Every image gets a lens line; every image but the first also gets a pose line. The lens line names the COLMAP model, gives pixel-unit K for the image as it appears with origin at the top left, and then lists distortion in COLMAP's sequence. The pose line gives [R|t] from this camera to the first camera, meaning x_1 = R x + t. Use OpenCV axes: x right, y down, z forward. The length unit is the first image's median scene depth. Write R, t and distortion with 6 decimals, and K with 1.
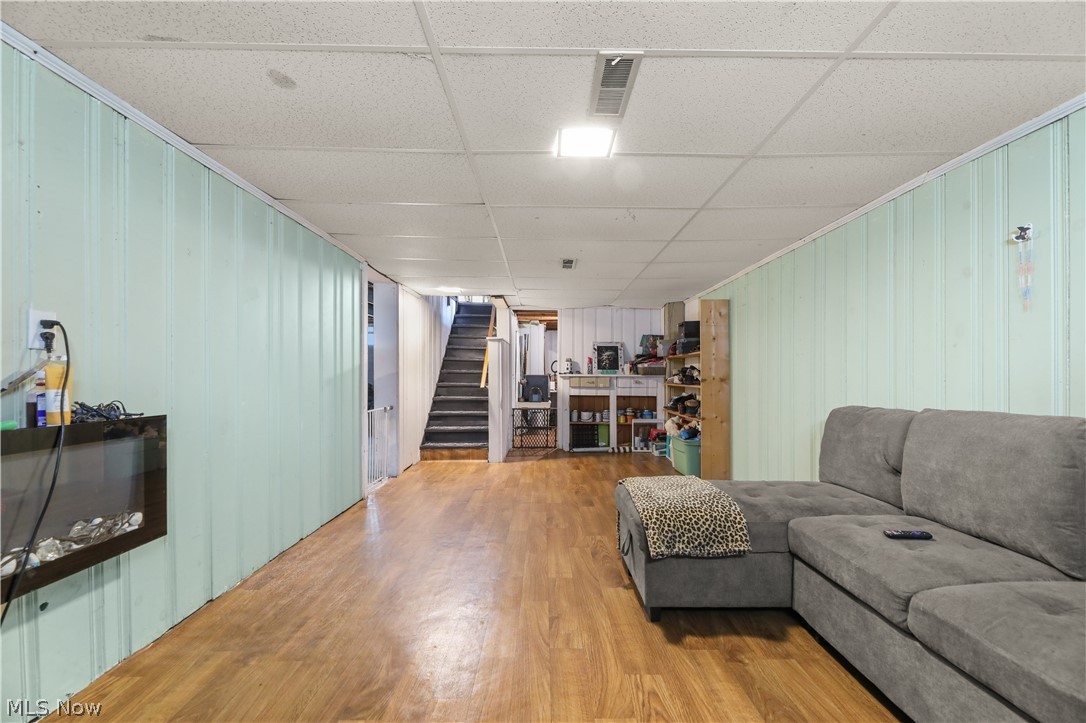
lens RADIAL K [[447.5, 0, 543.7], [0, 447.5, 367.0], [0, 0, 1]] dist [-0.001246, -0.000791]
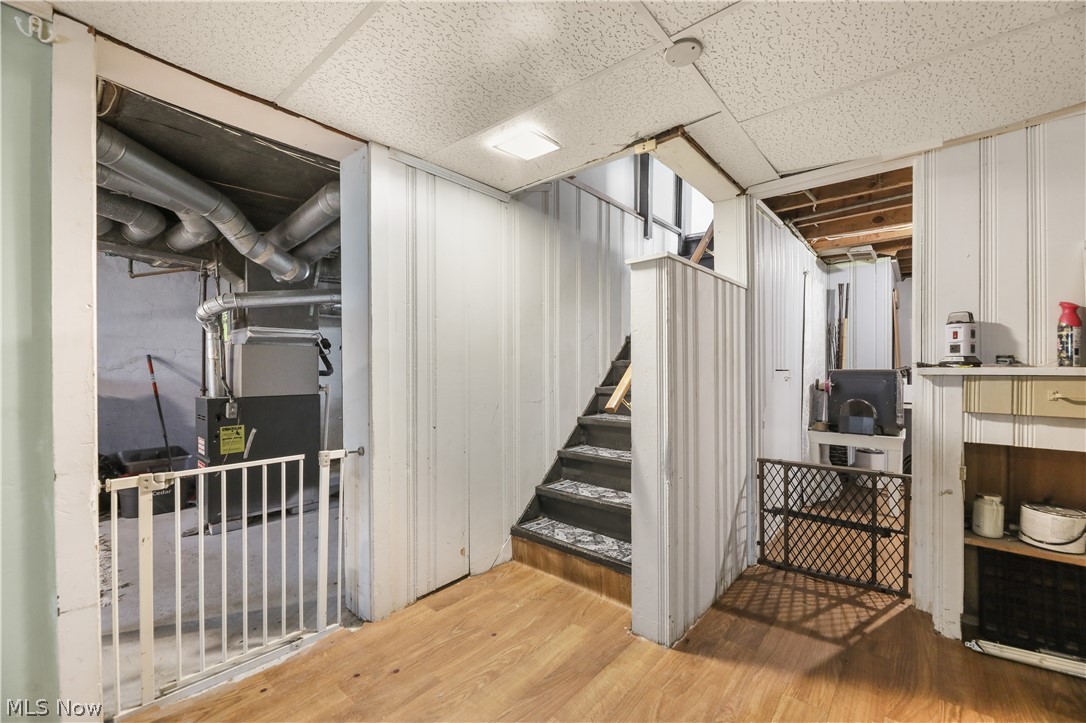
lens RADIAL K [[447.5, 0, 544.2], [0, 447.5, 369.9], [0, 0, 1]] dist [-0.001246, -0.000791]
pose [[0.760787, -0.000898, -0.649002, 0.038803], [0.011302, 0.999866, 0.011866, 0.011132], [0.648904, -0.016362, 0.760695, 0.608170]]
